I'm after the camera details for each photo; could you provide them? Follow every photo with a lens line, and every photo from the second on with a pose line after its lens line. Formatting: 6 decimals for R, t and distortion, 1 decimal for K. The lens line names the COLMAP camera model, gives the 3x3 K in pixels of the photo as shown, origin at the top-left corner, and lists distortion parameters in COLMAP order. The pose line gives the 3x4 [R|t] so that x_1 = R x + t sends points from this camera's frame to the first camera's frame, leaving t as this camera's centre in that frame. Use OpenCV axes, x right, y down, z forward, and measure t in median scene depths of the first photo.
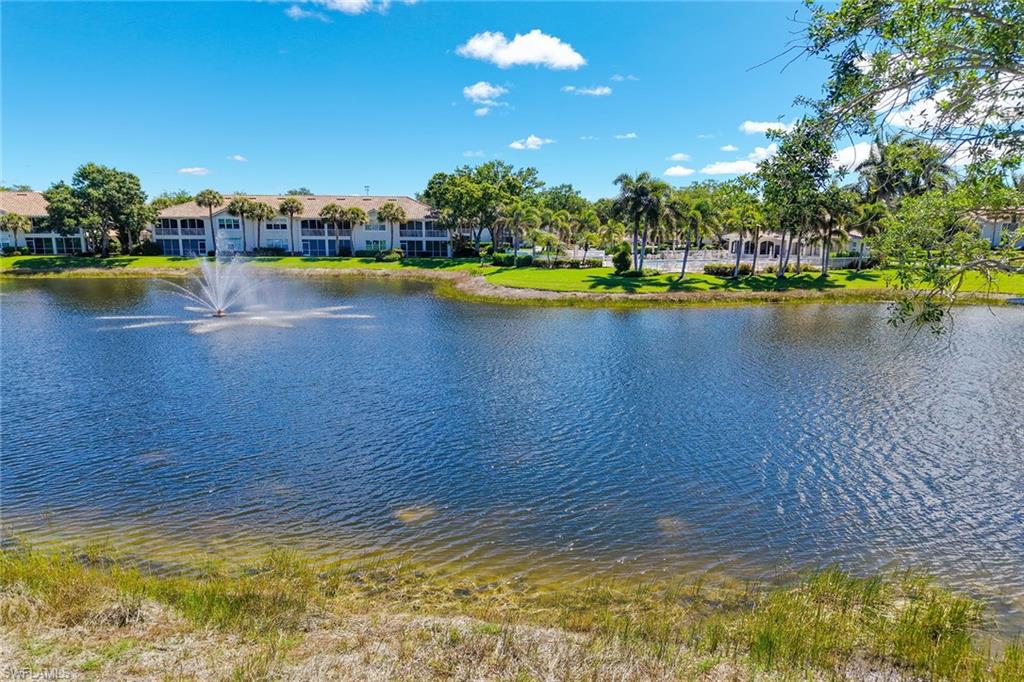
lens RADIAL K [[716.9, 0, 512.0], [0, 716.9, 341.0], [0, 0, 1]] dist [-0.006099, -0.003253]
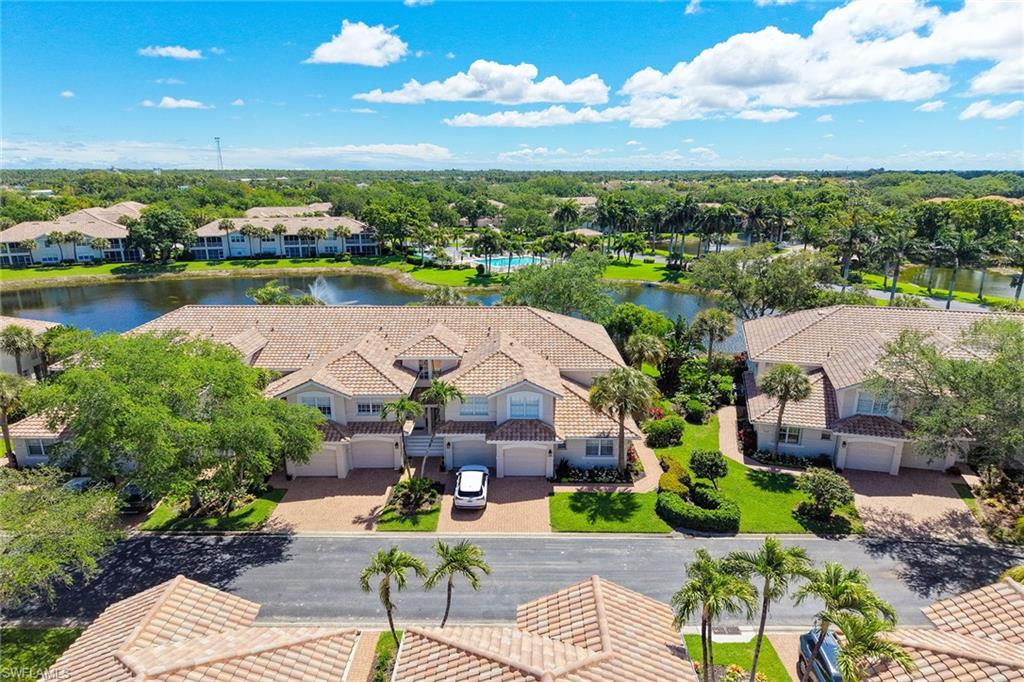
lens RADIAL K [[716.9, 0, 512.0], [0, 716.9, 341.0], [0, 0, 1]] dist [-0.006099, -0.003253]
pose [[0.977764, -0.055251, 0.202297, -0.131343], [0.038121, 0.995424, 0.087621, -0.053584], [-0.206213, -0.077961, 0.975397, -0.738329]]
